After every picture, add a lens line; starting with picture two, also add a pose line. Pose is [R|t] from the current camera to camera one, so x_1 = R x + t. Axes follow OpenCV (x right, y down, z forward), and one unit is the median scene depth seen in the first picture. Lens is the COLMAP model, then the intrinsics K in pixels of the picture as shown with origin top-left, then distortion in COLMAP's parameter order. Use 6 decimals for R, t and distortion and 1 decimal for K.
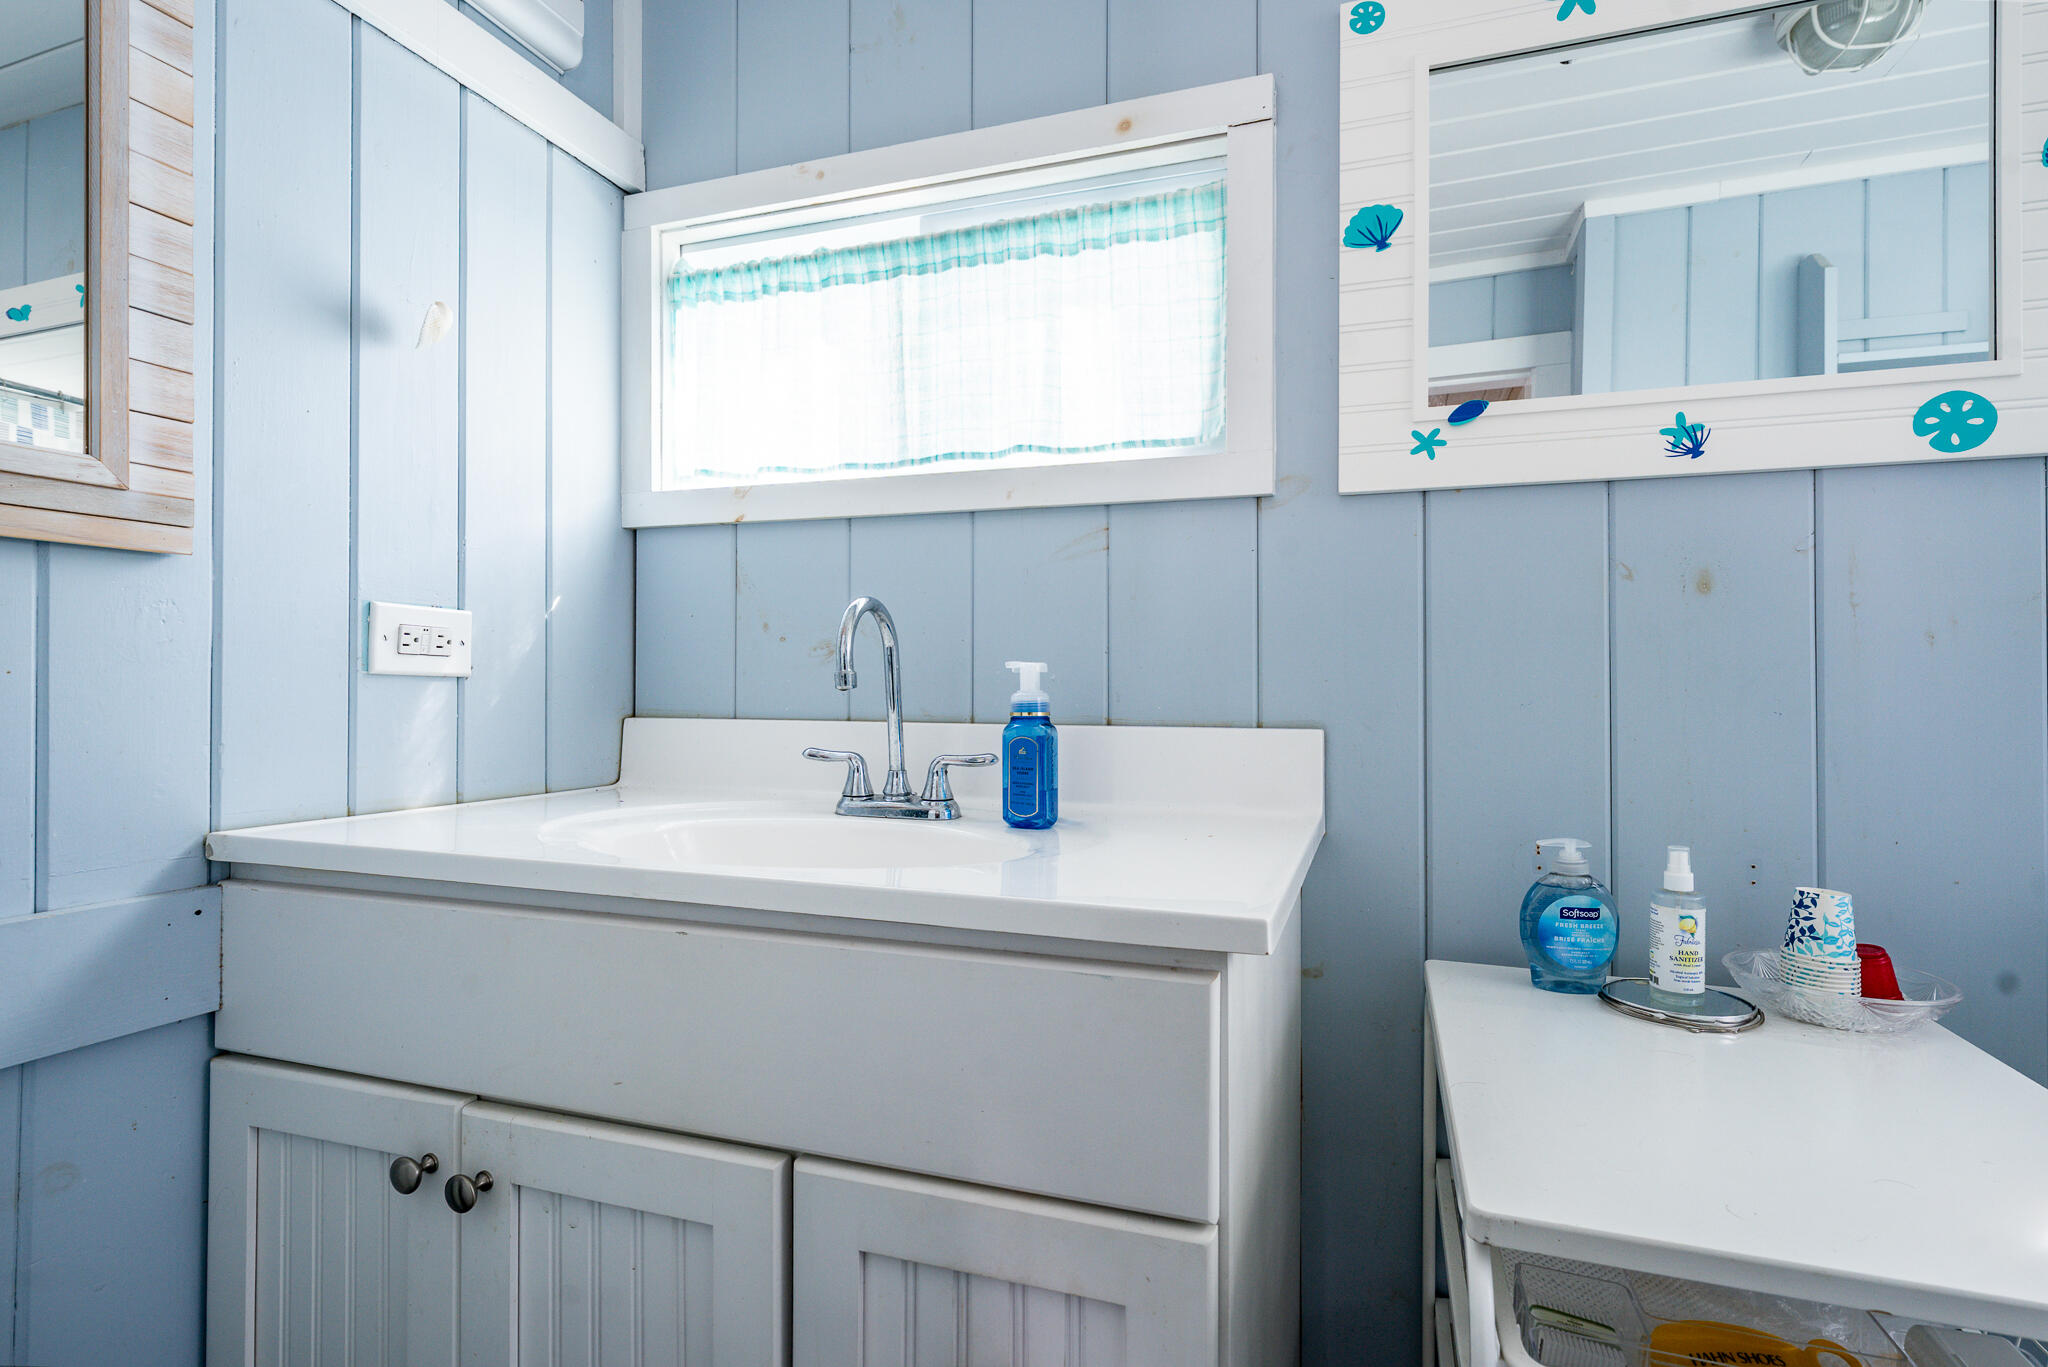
lens RADIAL K [[991.5, 0, 1024.0], [0, 991.5, 683.5], [0, 0, 1]] dist [0.001094, -0.000068]
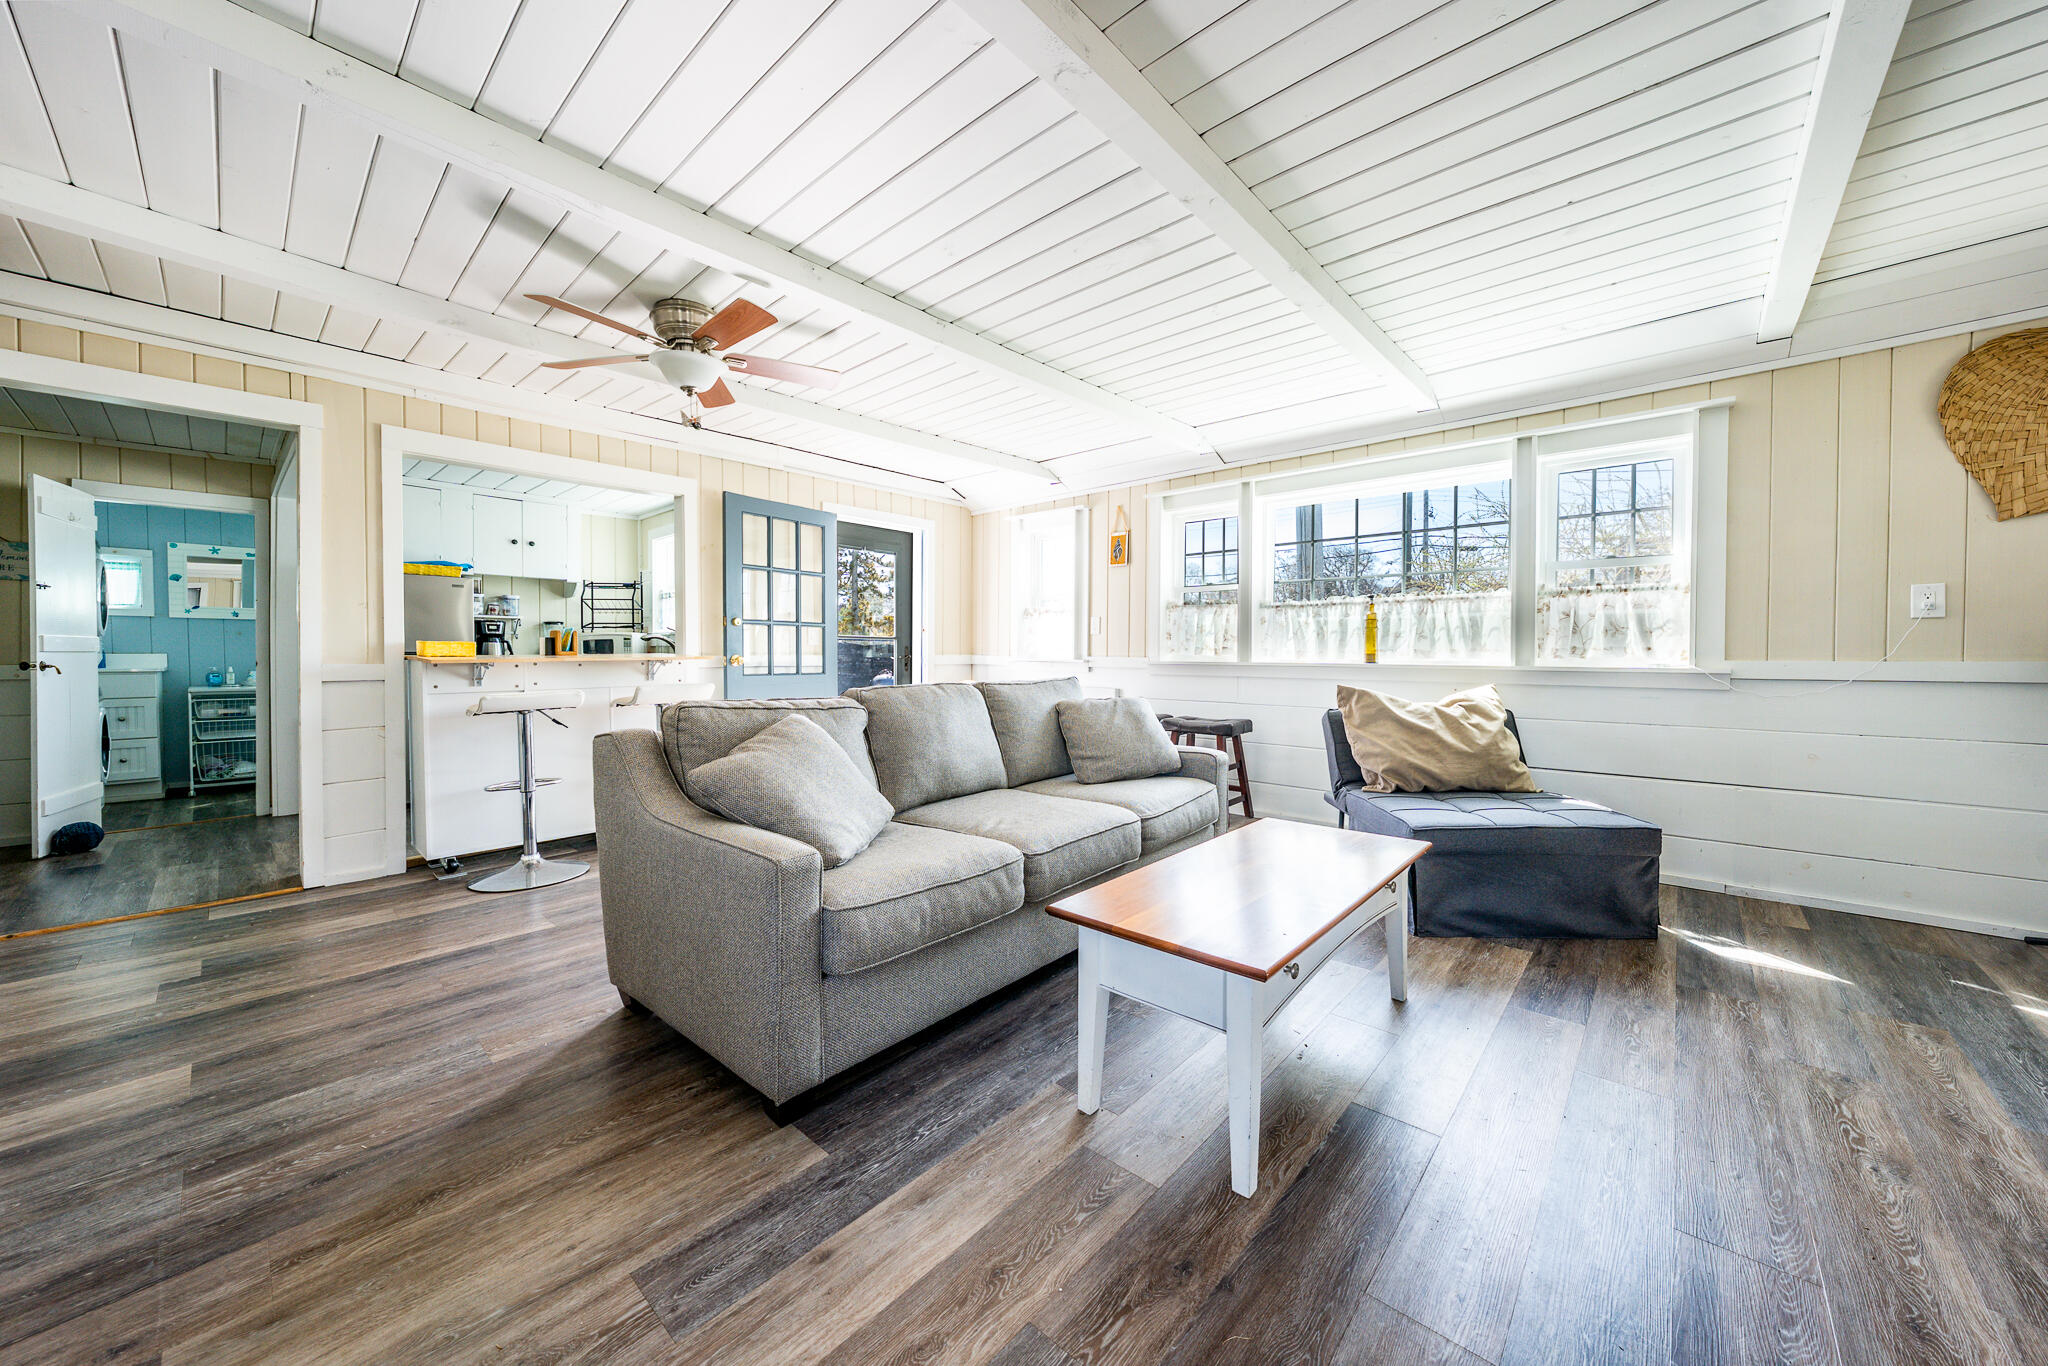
lens RADIAL K [[725.9, 0, 1042.4], [0, 725.9, 663.9], [0, 0, 1]] dist [-0.000536, 0.000526]
pose [[0.363108, -0.017607, 0.931581, -2.103219], [0.001827, 0.999833, 0.018185, 0.045840], [-0.931745, -0.004901, 0.363079, -6.243415]]
